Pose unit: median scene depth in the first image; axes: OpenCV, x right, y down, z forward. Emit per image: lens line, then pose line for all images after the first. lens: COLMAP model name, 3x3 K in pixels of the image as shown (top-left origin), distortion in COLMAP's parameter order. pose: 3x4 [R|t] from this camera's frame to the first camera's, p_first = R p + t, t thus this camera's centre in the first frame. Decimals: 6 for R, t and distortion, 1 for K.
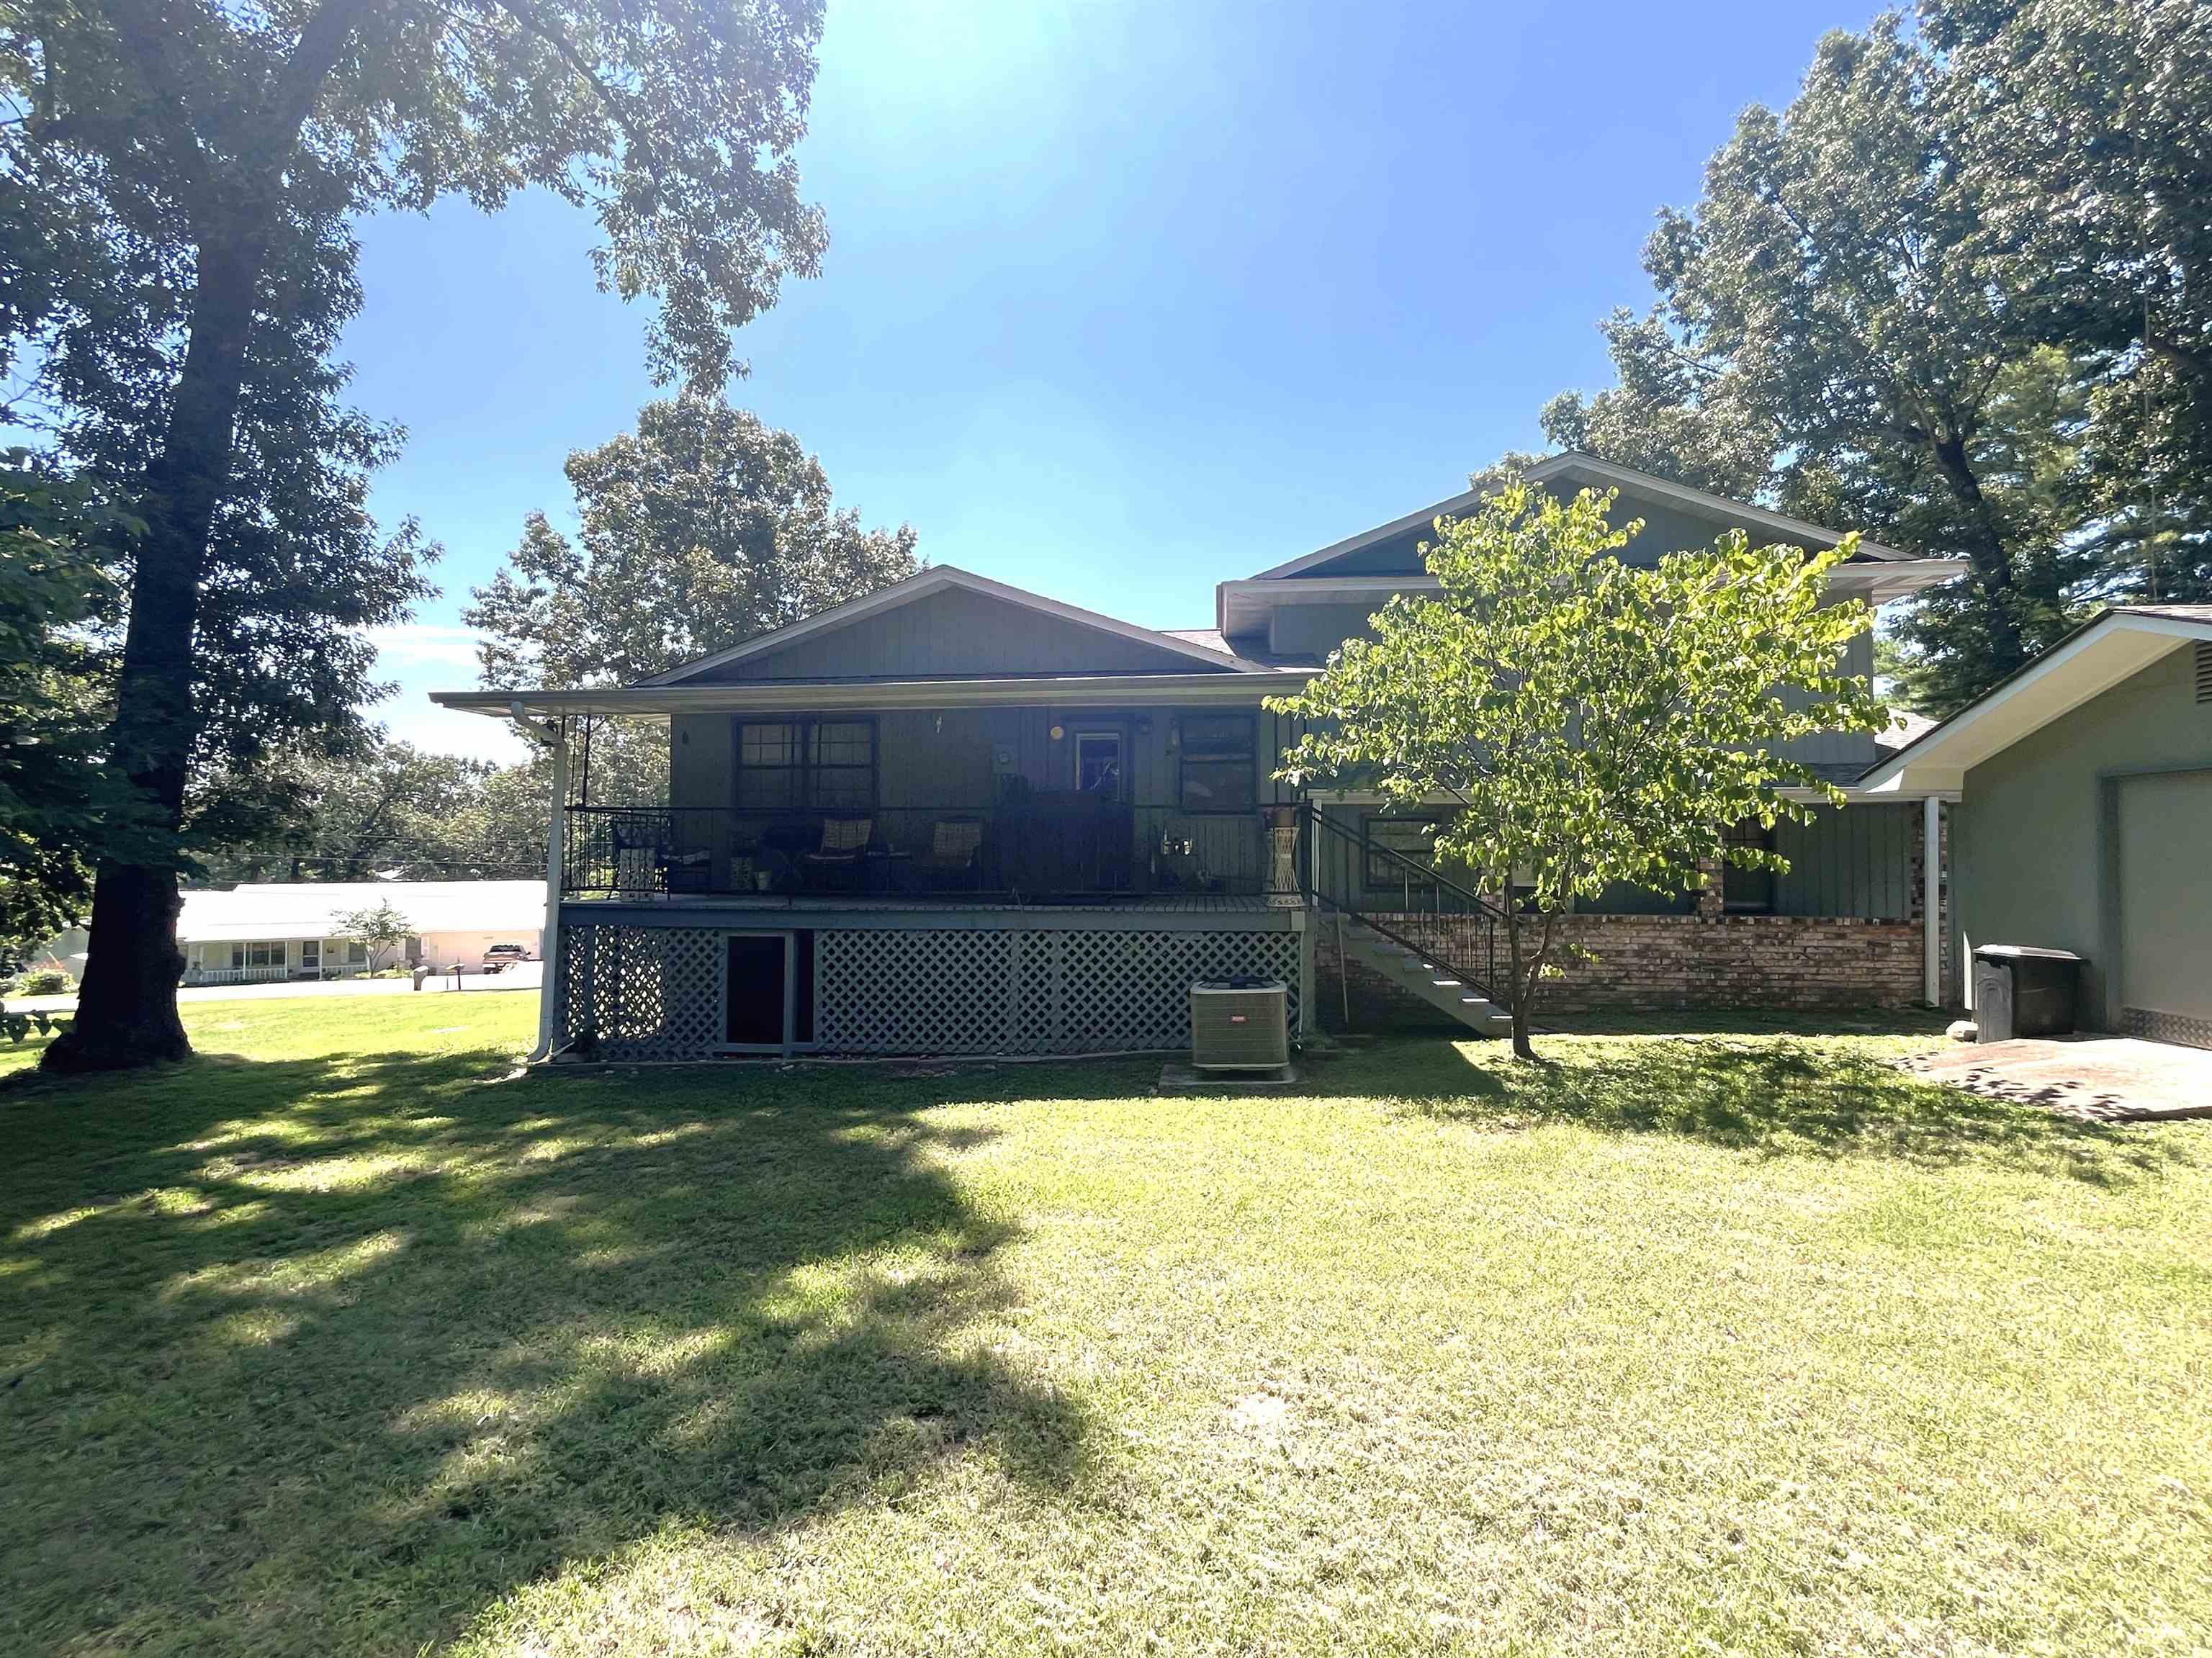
lens RADIAL K [[1005.5, 0, 1104.7], [0, 1005.5, 832.2], [0, 0, 1]] dist [-0.002474, 0.000457]
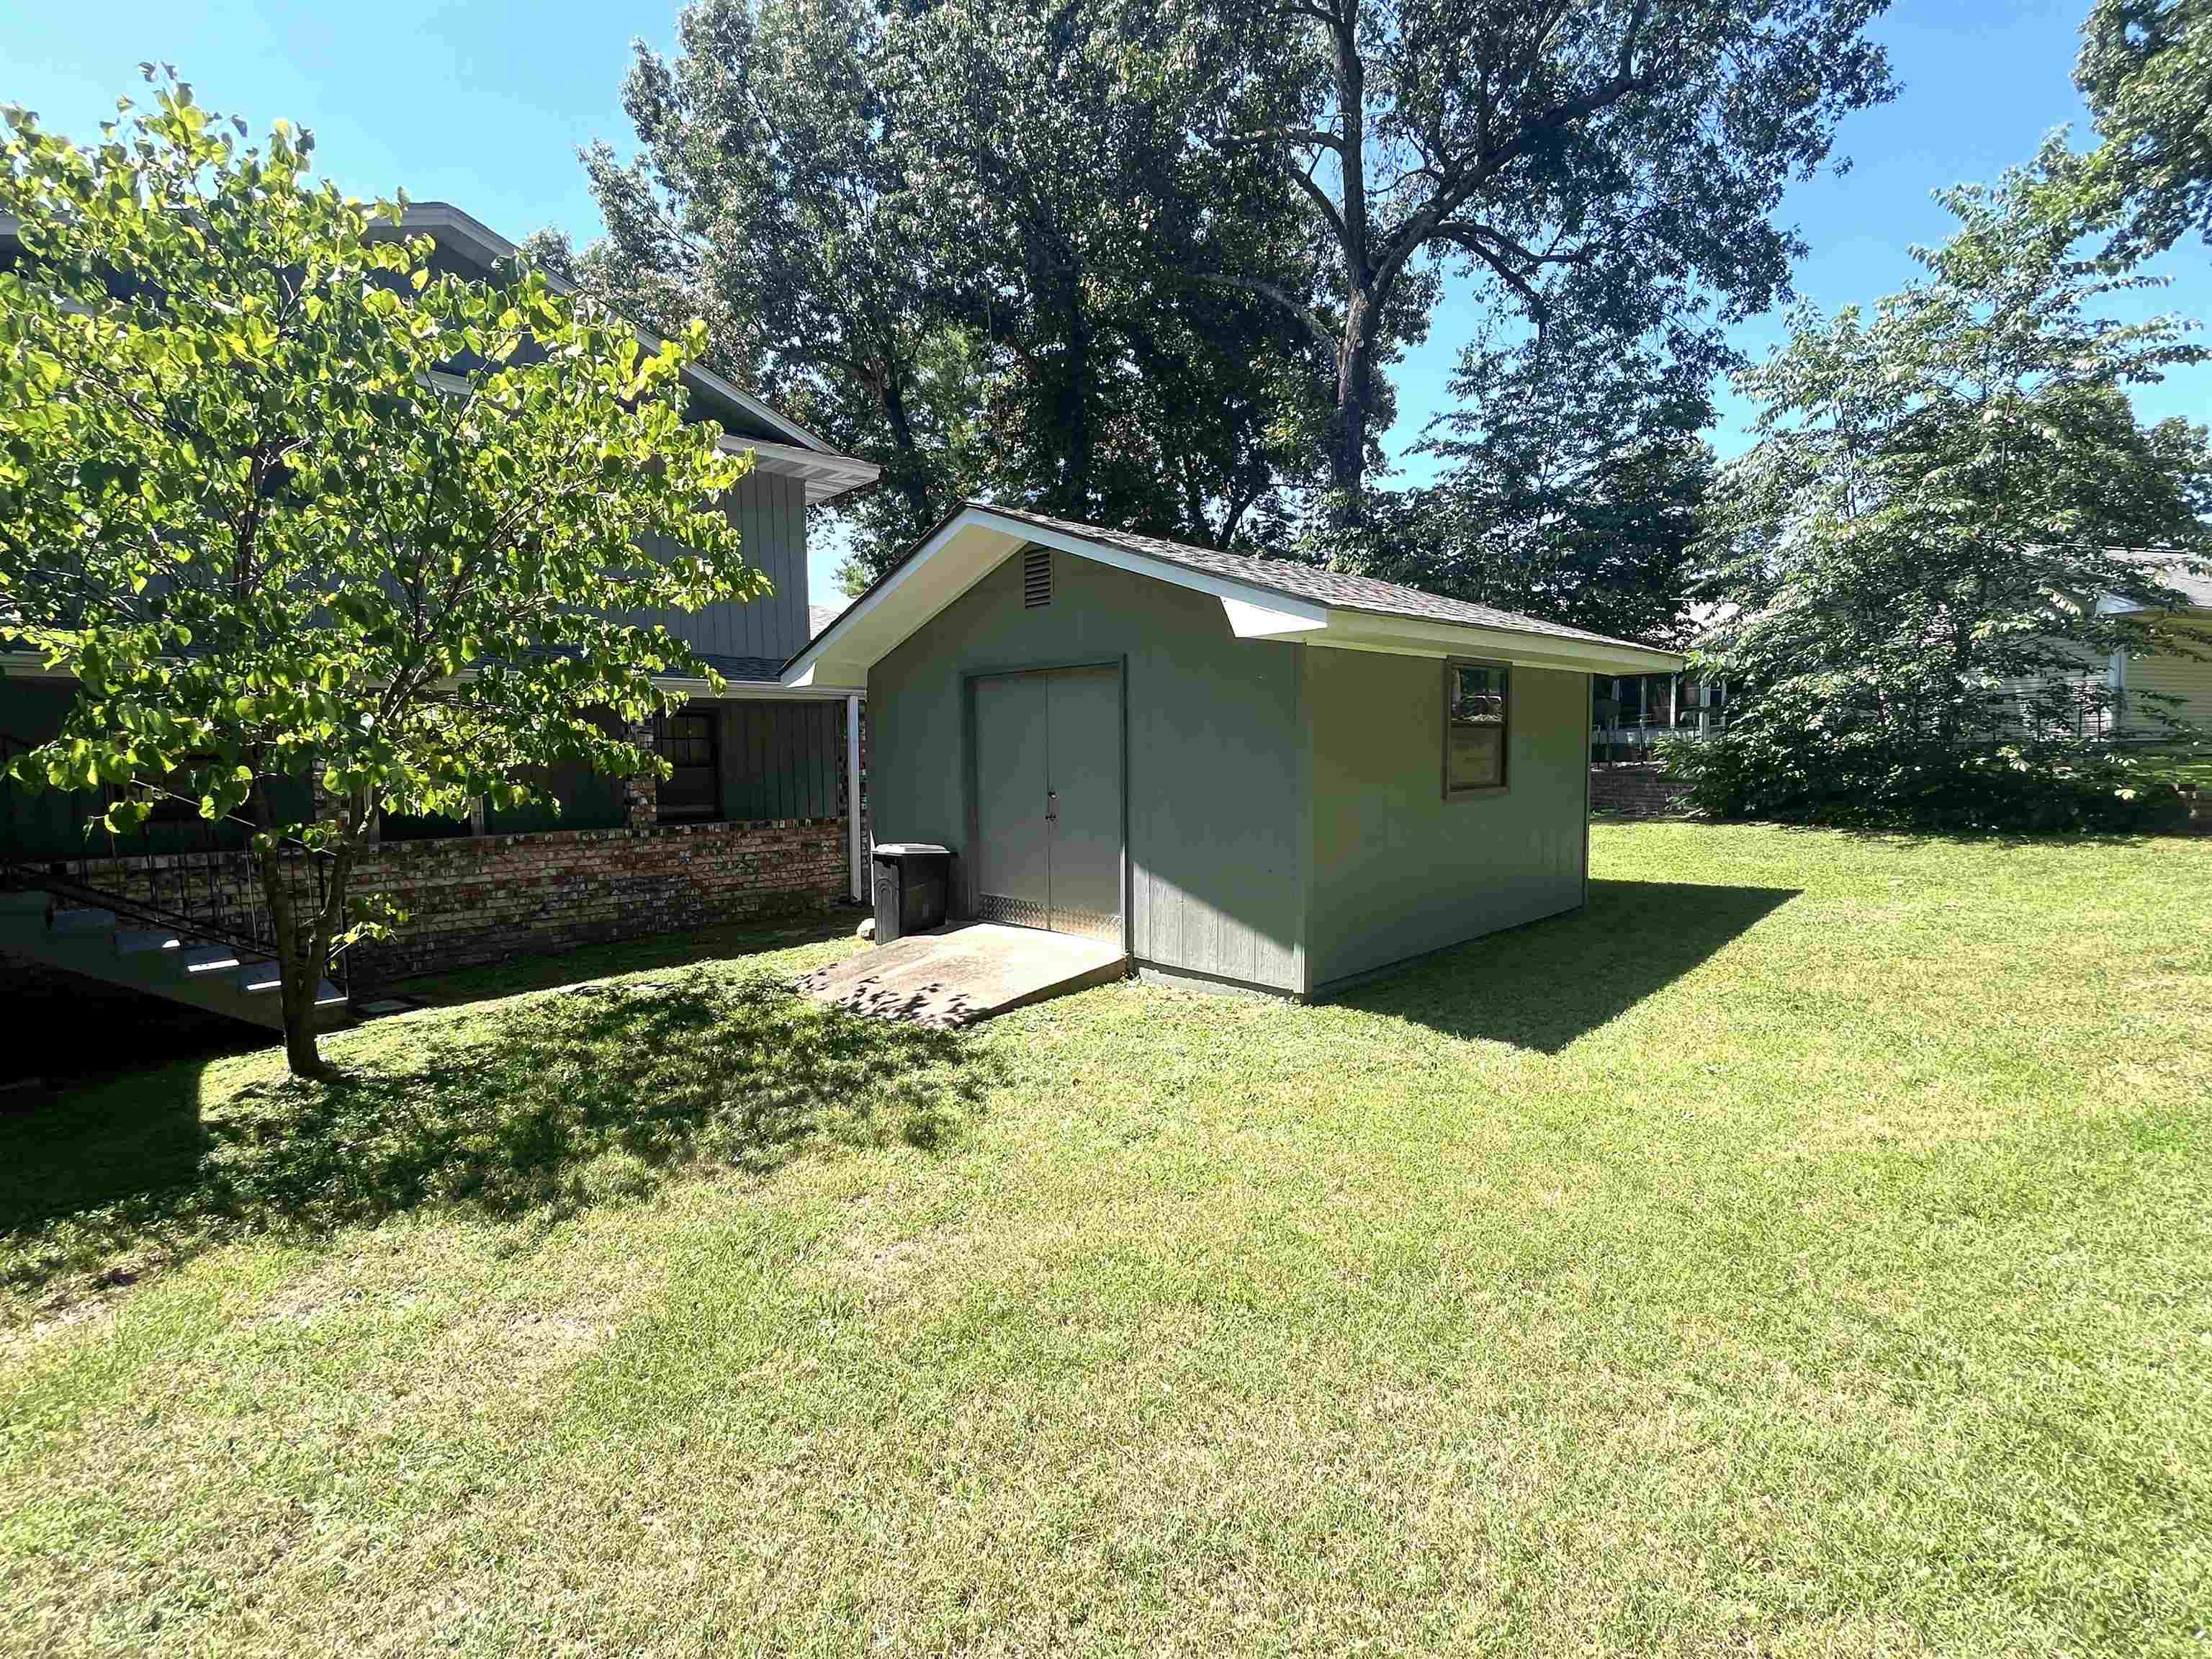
lens RADIAL K [[1005.6, 0, 1105.4], [0, 1005.6, 828.4], [0, 0, 1]] dist [-0.002474, 0.000457]
pose [[0.629968, -0.068045, 0.773634, 0.240710], [-0.005735, 0.995719, 0.092249, 0.003737], [-0.776600, -0.062551, 0.626881, 0.199319]]
